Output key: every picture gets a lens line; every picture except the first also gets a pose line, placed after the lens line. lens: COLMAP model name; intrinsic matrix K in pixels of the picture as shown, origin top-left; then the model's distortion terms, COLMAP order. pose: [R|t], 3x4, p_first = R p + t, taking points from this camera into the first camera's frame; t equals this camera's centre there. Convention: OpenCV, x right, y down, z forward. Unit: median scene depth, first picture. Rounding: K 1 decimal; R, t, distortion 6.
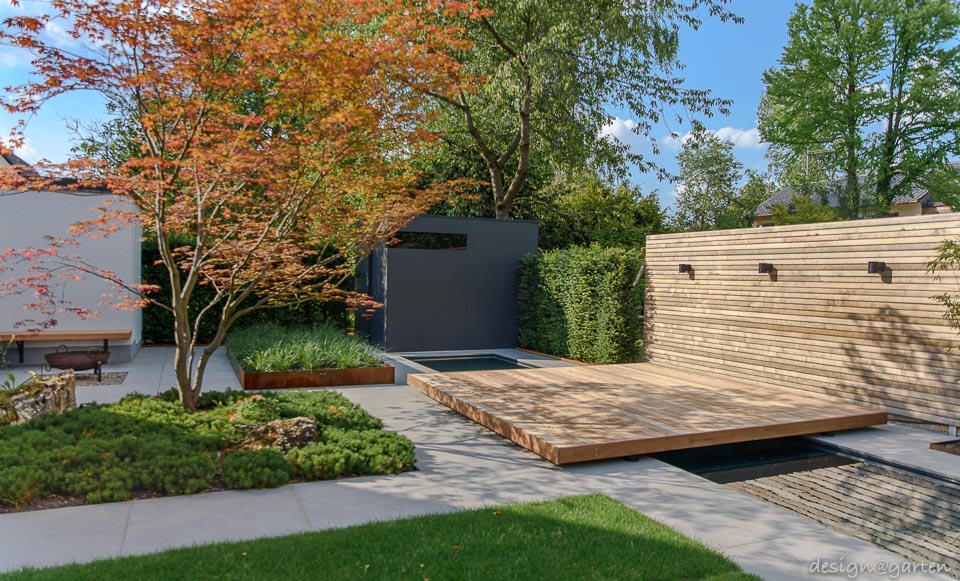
lens RADIAL K [[652.2, 0, 480.7], [0, 652.2, 292.5], [0, 0, 1]] dist [-0.005326, -0.000595]
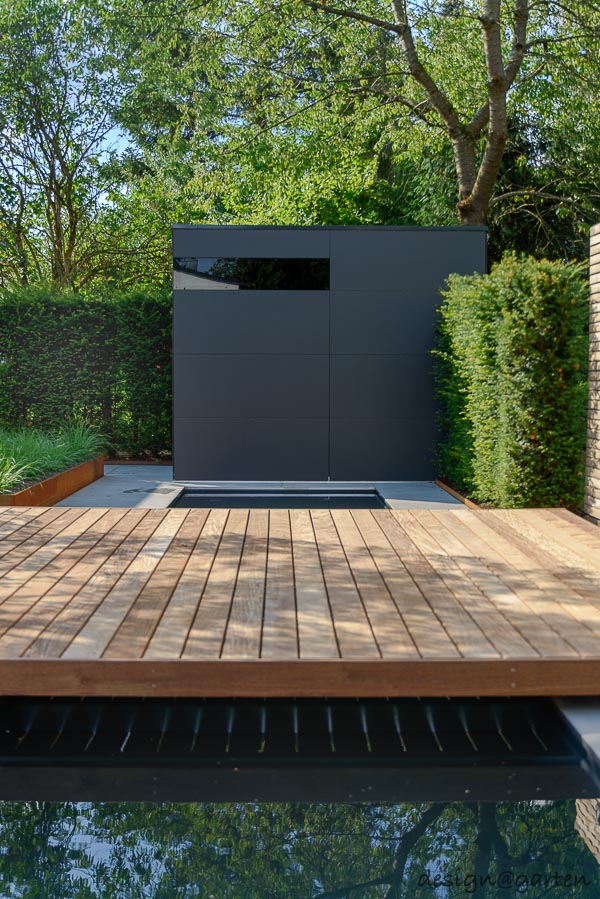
lens RADIAL K [[1063.3, 0, 301.4], [0, 1063.3, 446.6], [0, 0, 1]] dist [-0.068646, 0.000000]
pose [[0.915399, 0.011693, -0.402379, 0.364224], [0.003152, 0.999339, 0.036212, 0.036529], [0.402536, -0.034417, 0.914757, 0.256679]]
